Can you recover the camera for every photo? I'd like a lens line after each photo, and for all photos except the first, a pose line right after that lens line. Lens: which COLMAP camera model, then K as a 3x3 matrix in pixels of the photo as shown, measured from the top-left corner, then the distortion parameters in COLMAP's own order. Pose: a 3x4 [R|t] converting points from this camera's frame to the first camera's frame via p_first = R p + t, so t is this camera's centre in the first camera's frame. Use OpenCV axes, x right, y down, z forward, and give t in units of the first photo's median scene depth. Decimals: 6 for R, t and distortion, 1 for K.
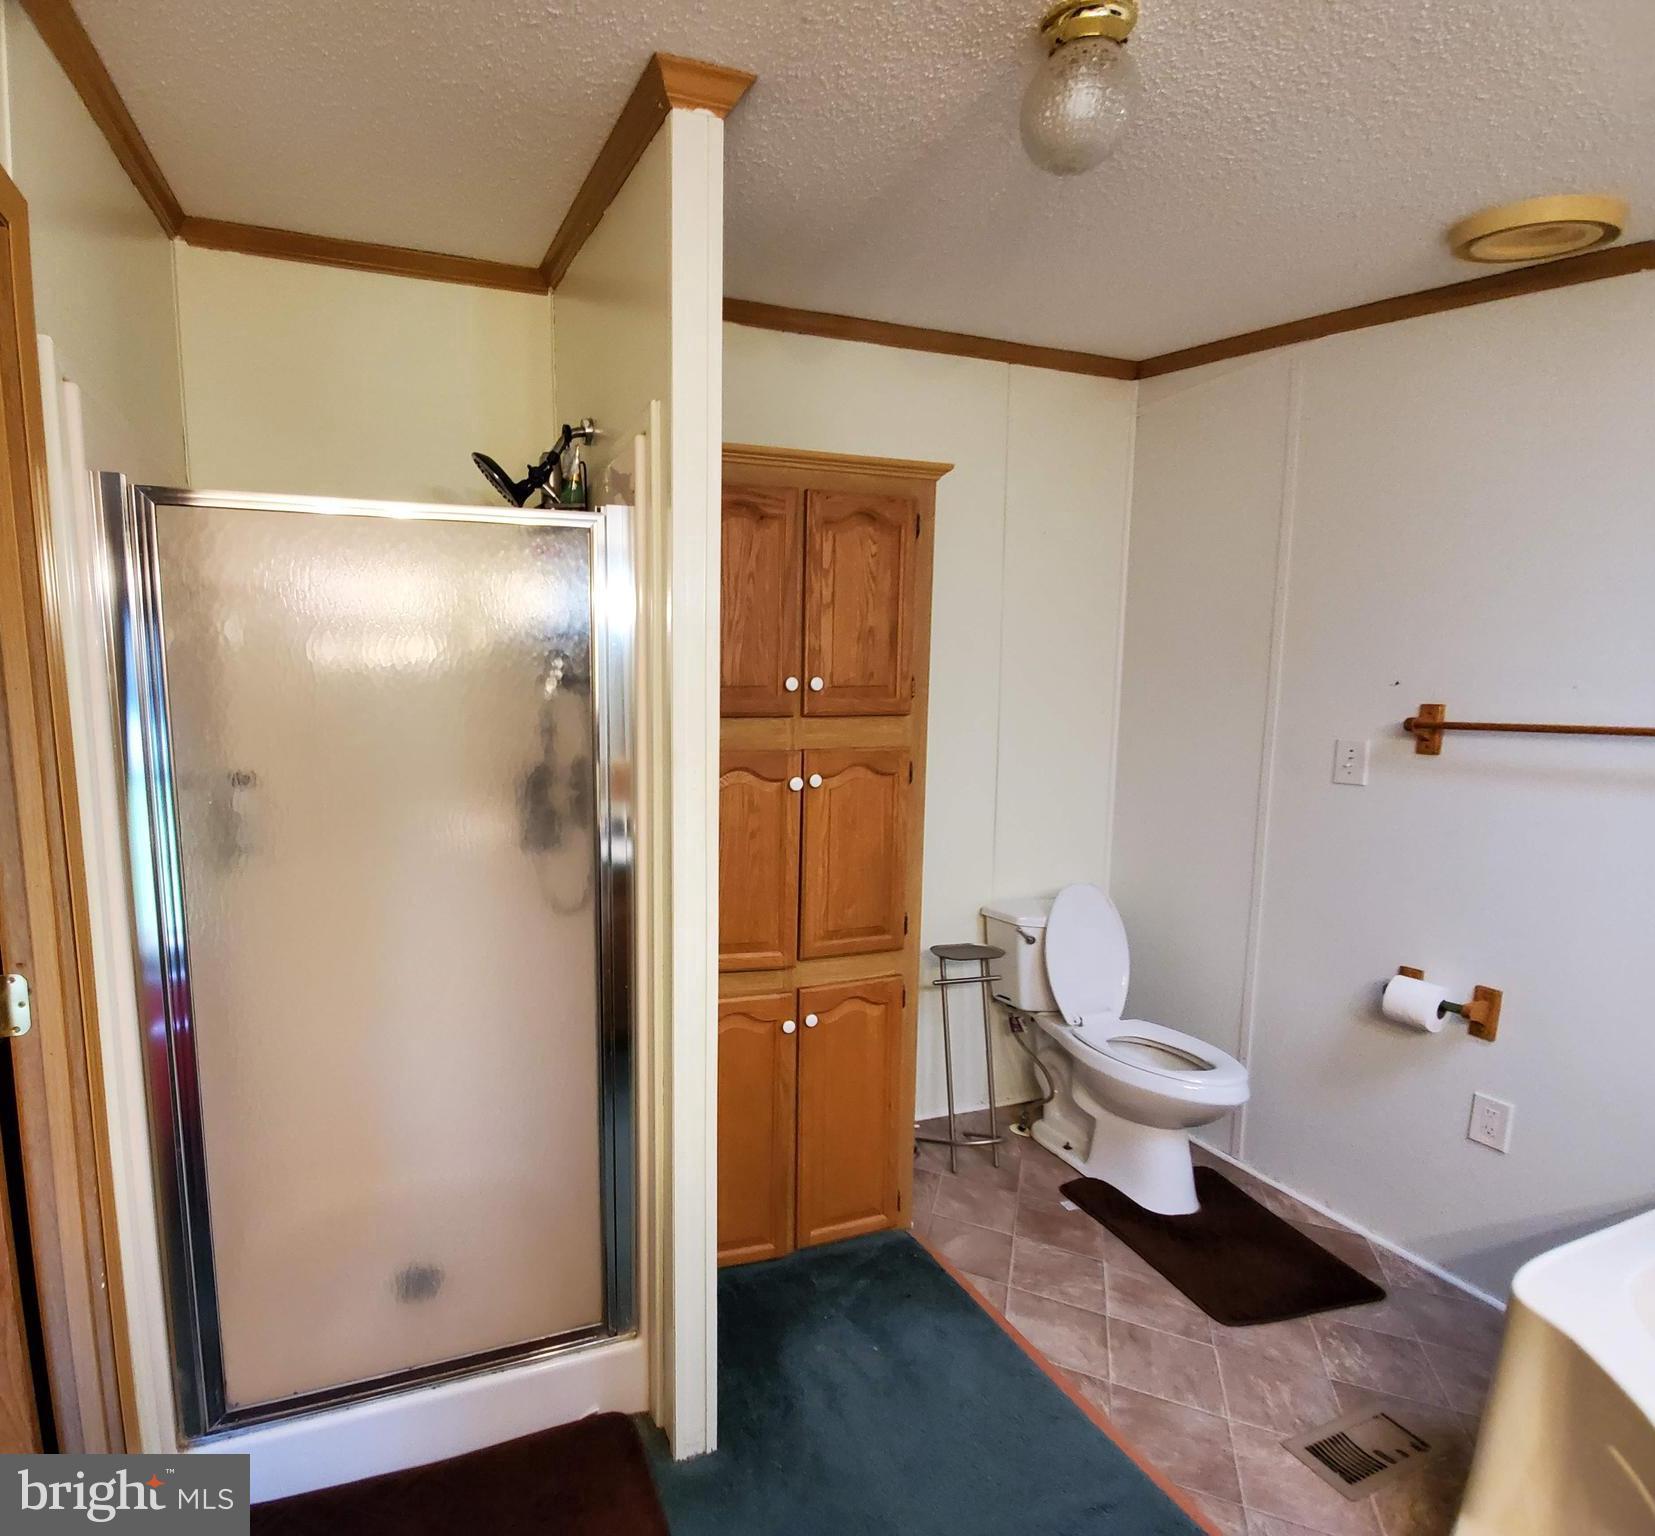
lens RADIAL K [[828.6, 0, 827.5], [0, 828.6, 768.0], [0, 0, 1]] dist [-0.000596, -0.000152]
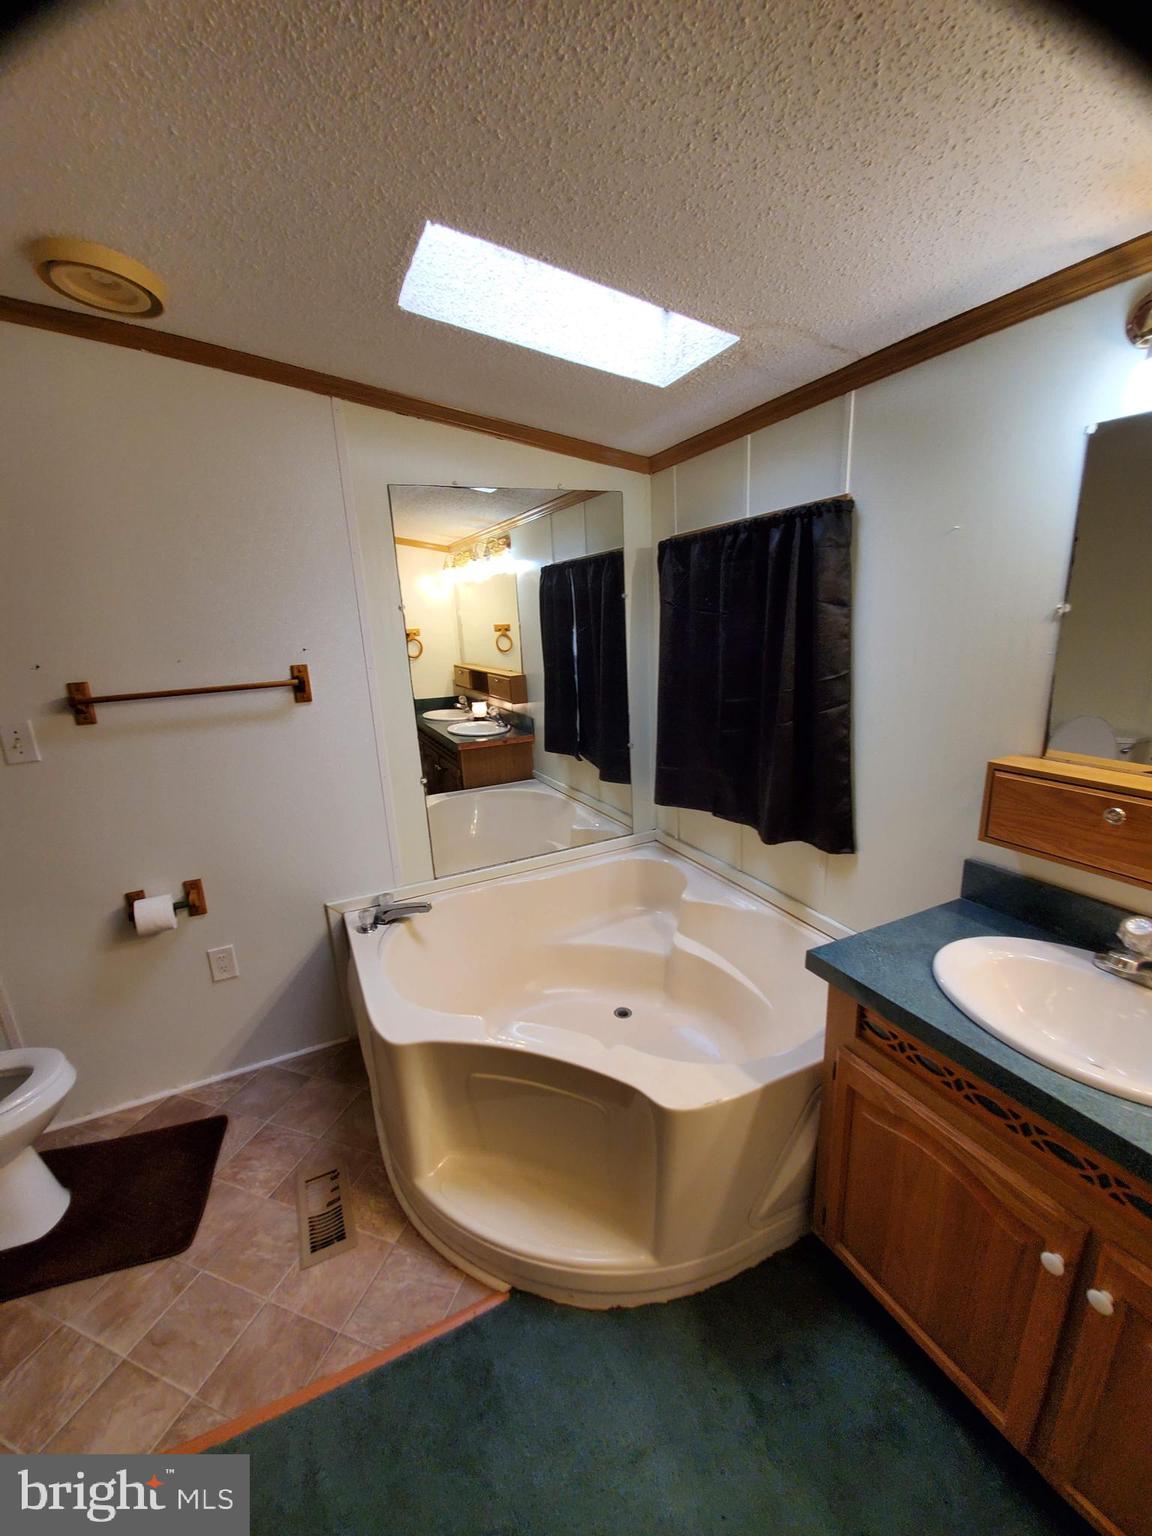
lens RADIAL K [[587.1, 0, 573.6], [0, 587.1, 779.6], [0, 0, 1]] dist [0.000315, -0.013151]
pose [[0.098912, -0.271410, 0.957368, -0.049476], [0.170742, 0.952447, 0.252374, -0.046128], [-0.980339, 0.138500, 0.140549, 0.269527]]
